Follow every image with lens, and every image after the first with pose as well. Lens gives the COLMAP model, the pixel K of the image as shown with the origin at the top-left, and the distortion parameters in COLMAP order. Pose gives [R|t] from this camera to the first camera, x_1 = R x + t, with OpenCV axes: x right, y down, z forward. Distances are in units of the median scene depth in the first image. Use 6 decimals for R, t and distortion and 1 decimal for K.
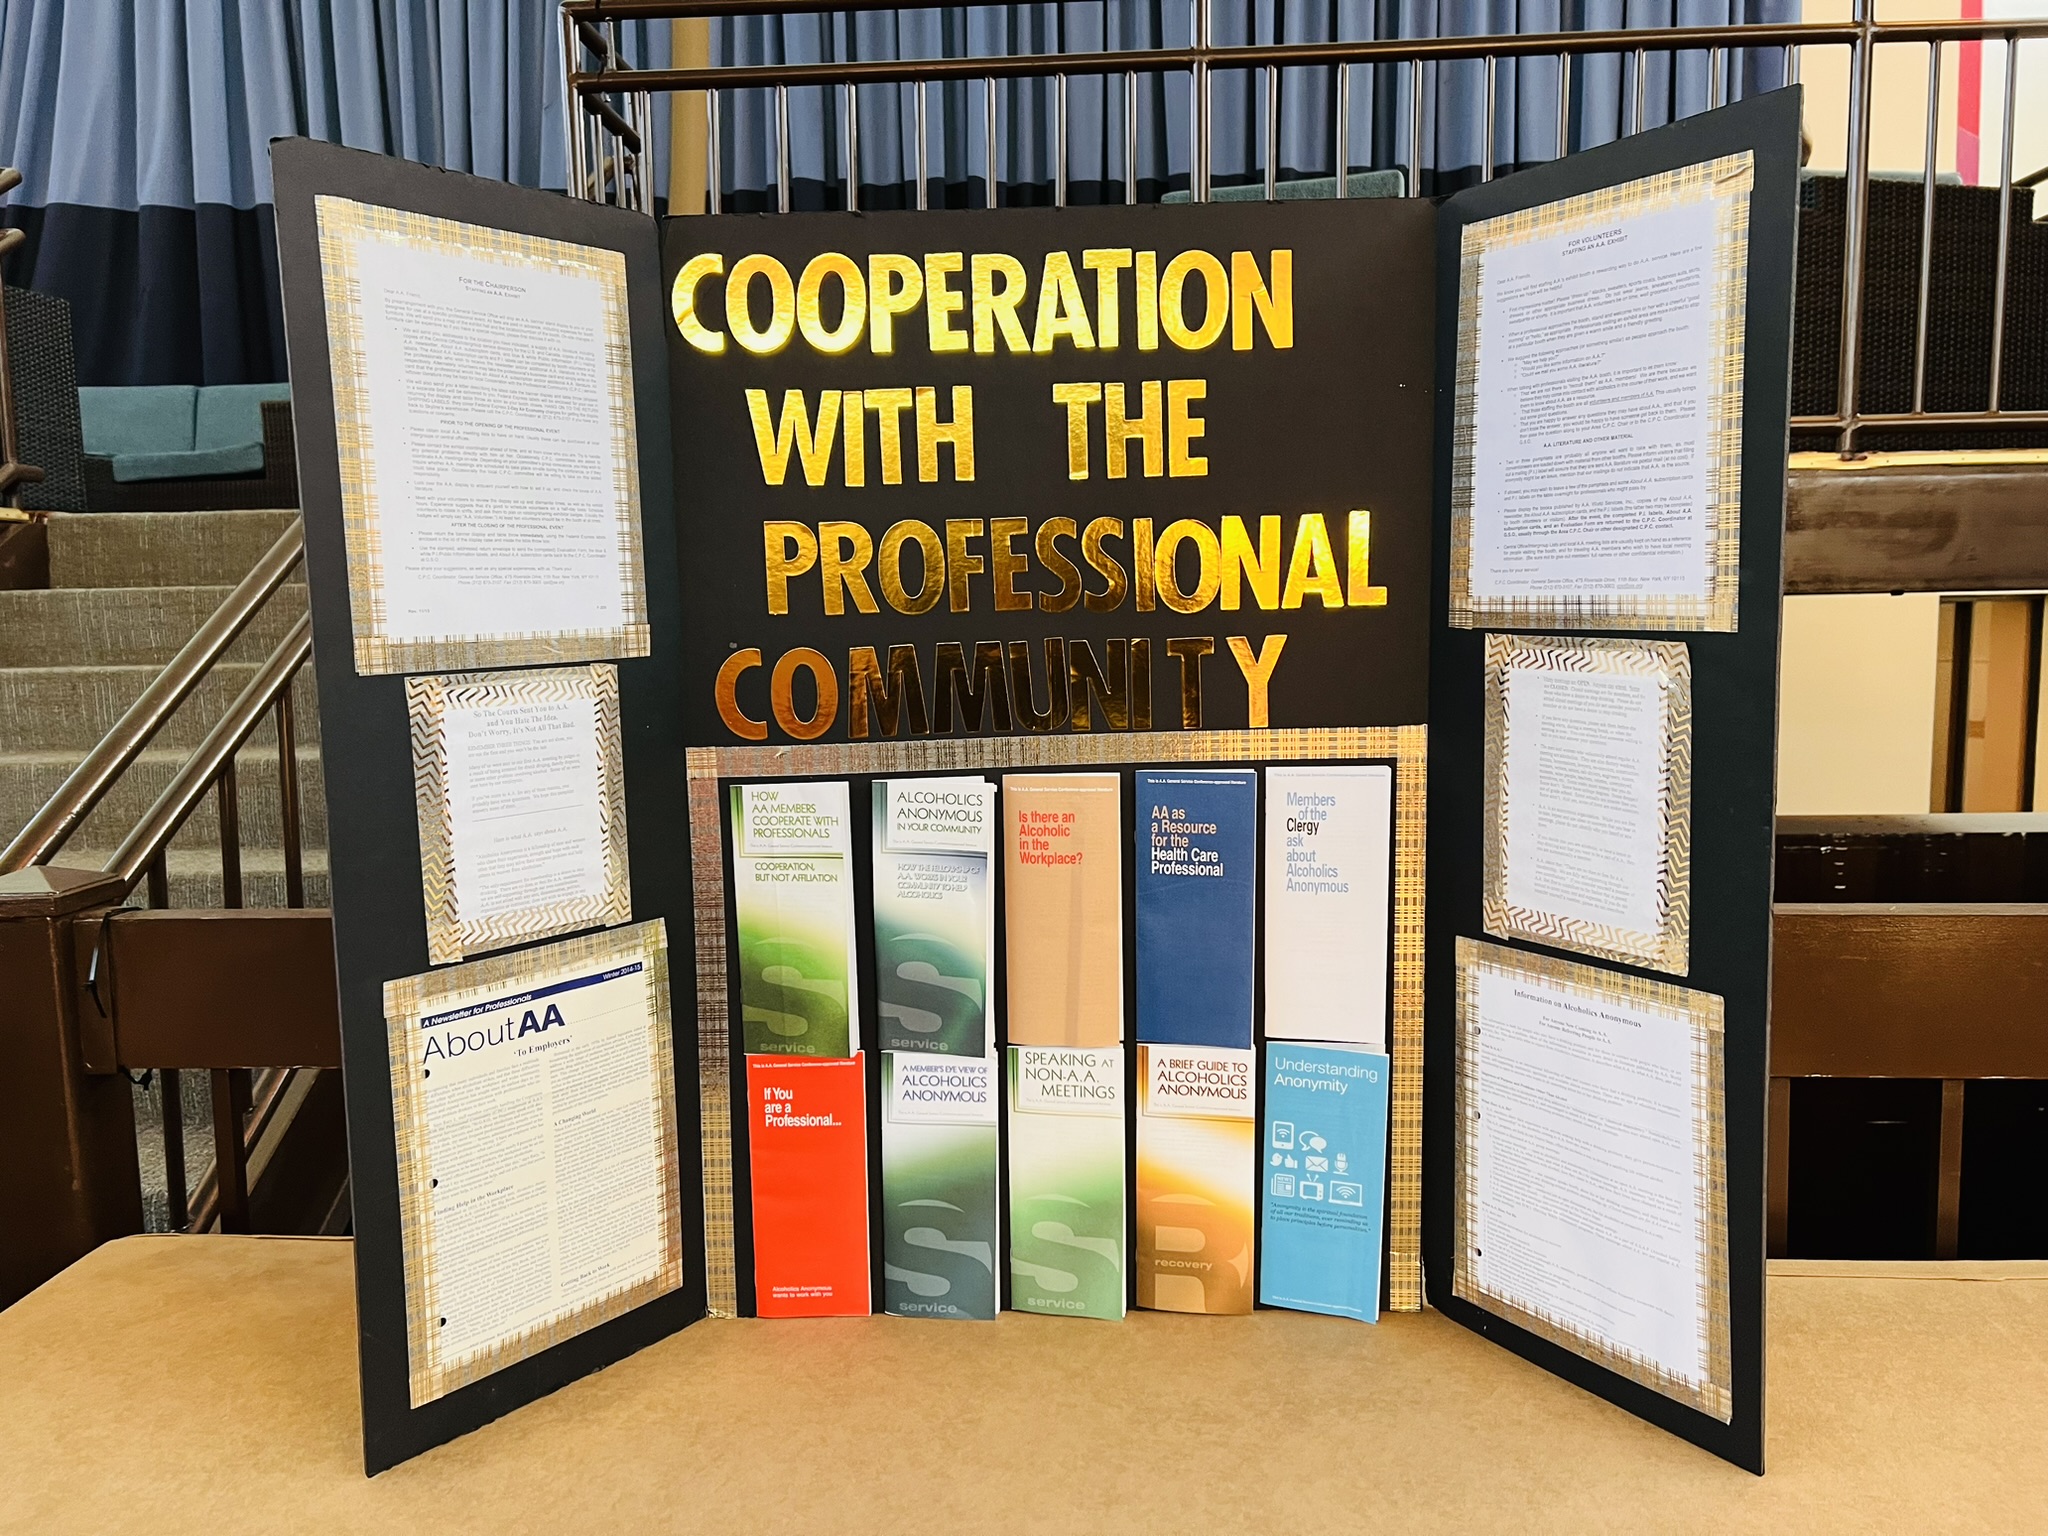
lens RADIAL K [[1548.7, 0, 1024.7], [0, 1548.7, 782.2], [0, 0, 1]] dist [0.095604, -0.174202]
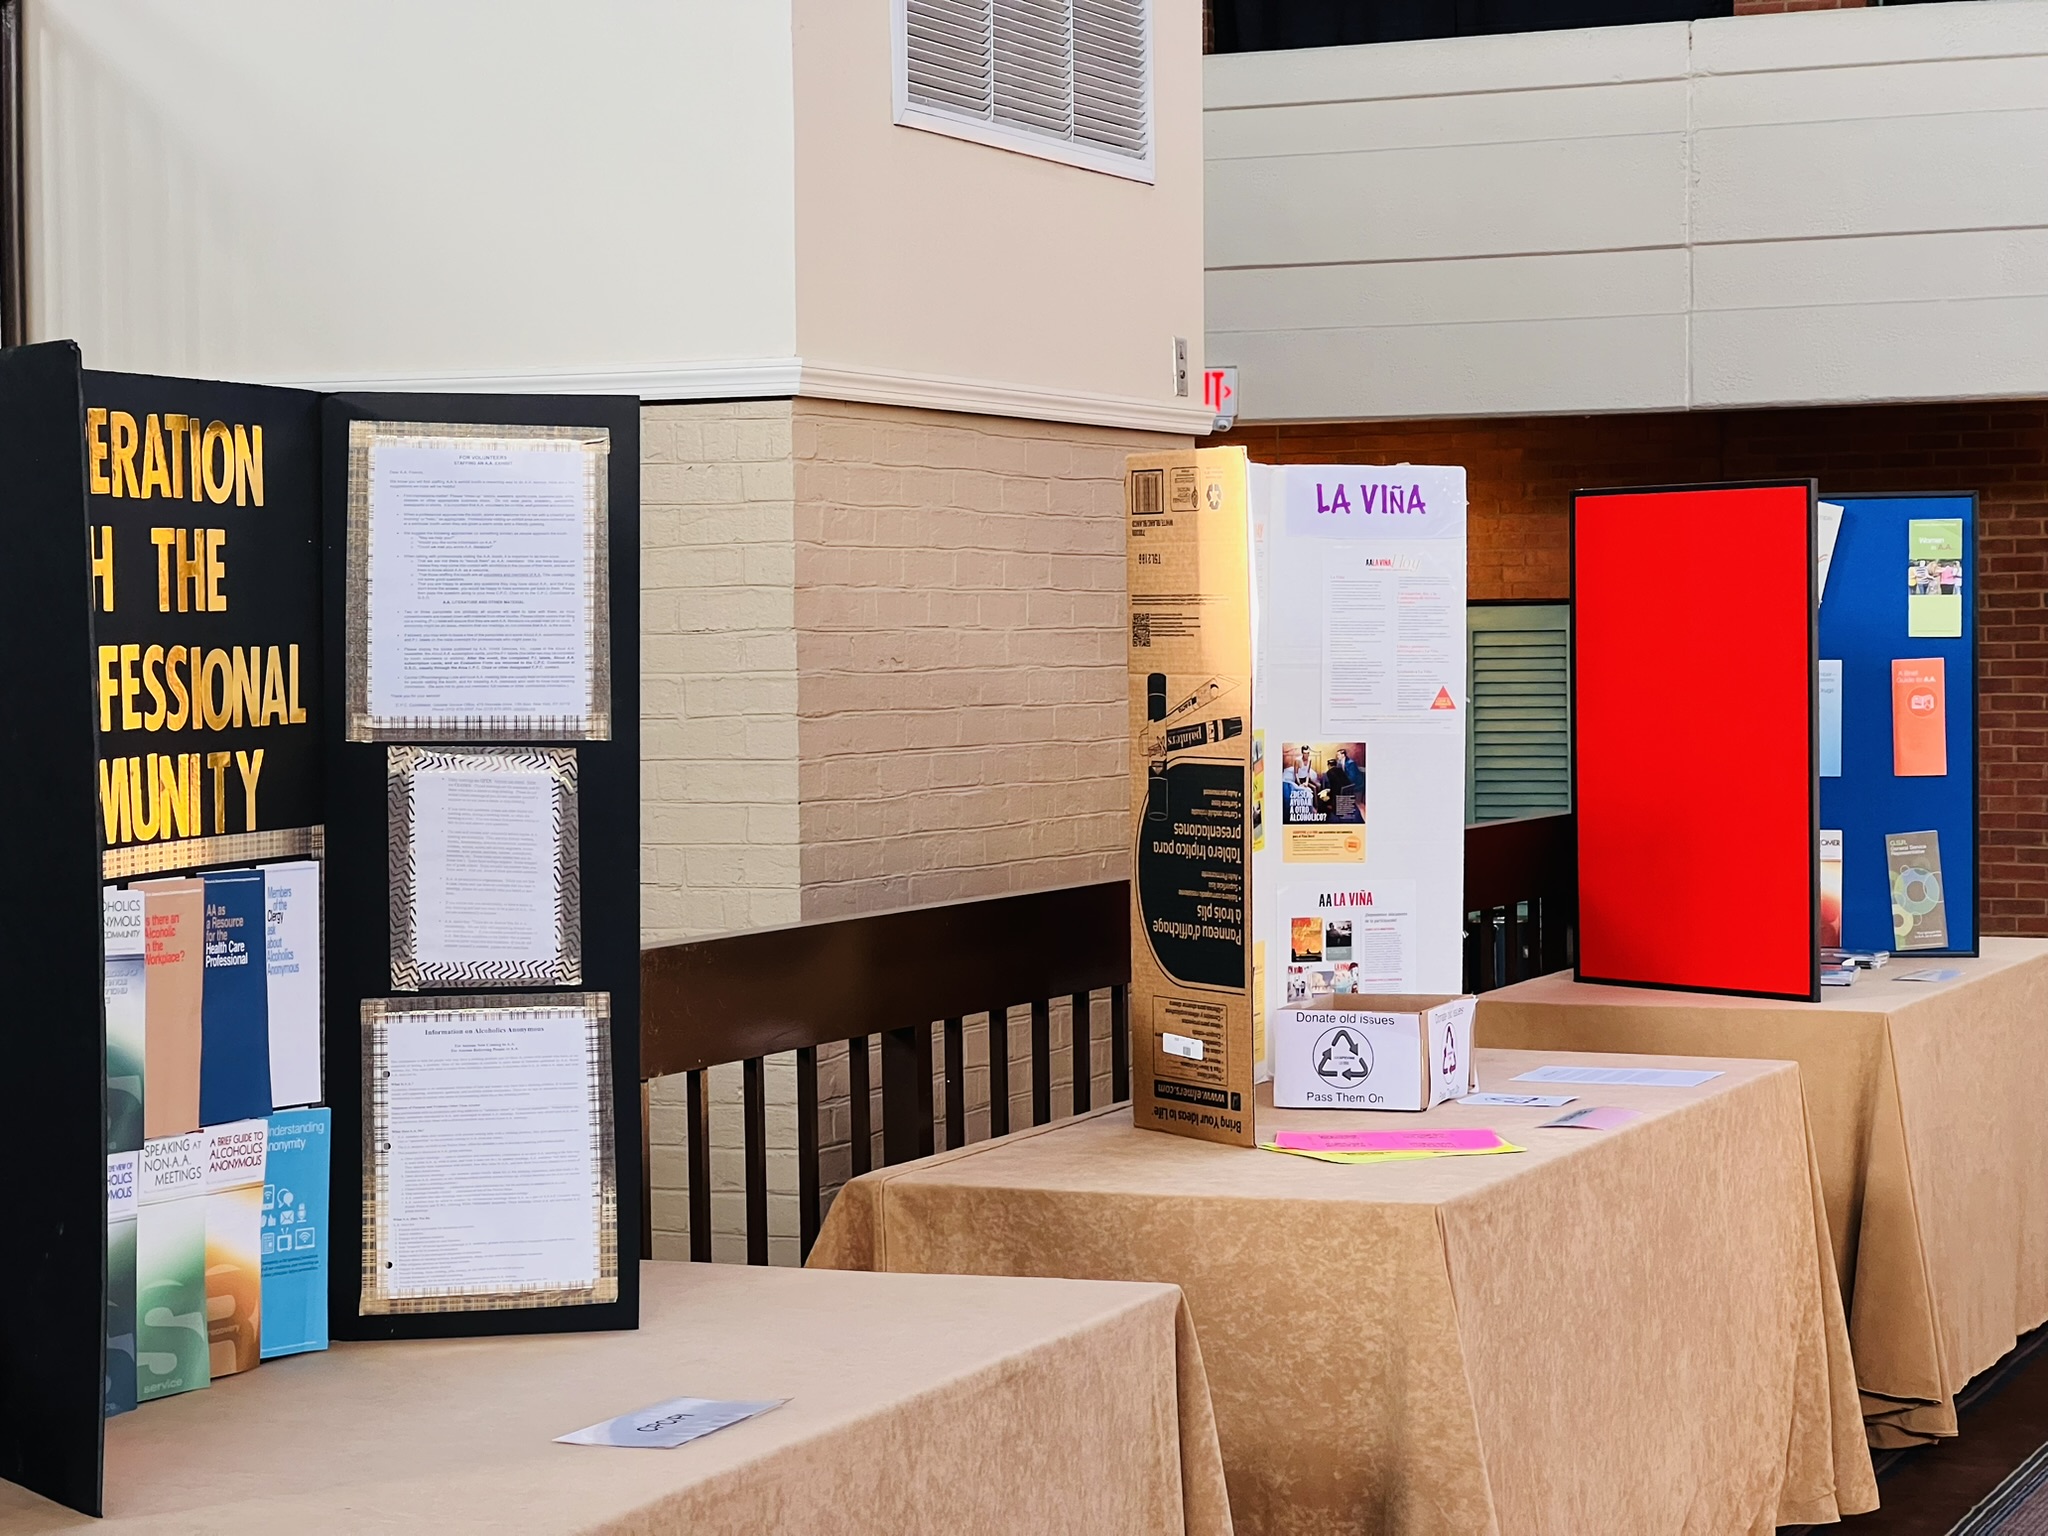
lens RADIAL K [[4569.6, 0, 1024.0], [0, 4569.6, 768.0], [0, 0, 1]] dist [-0.603781, -0.032963]
pose [[0.292725, -0.014727, 0.956083, -2.848111], [0.109530, 0.993816, -0.018227, 0.041196], [-0.949903, 0.110055, 0.292528, -0.502696]]
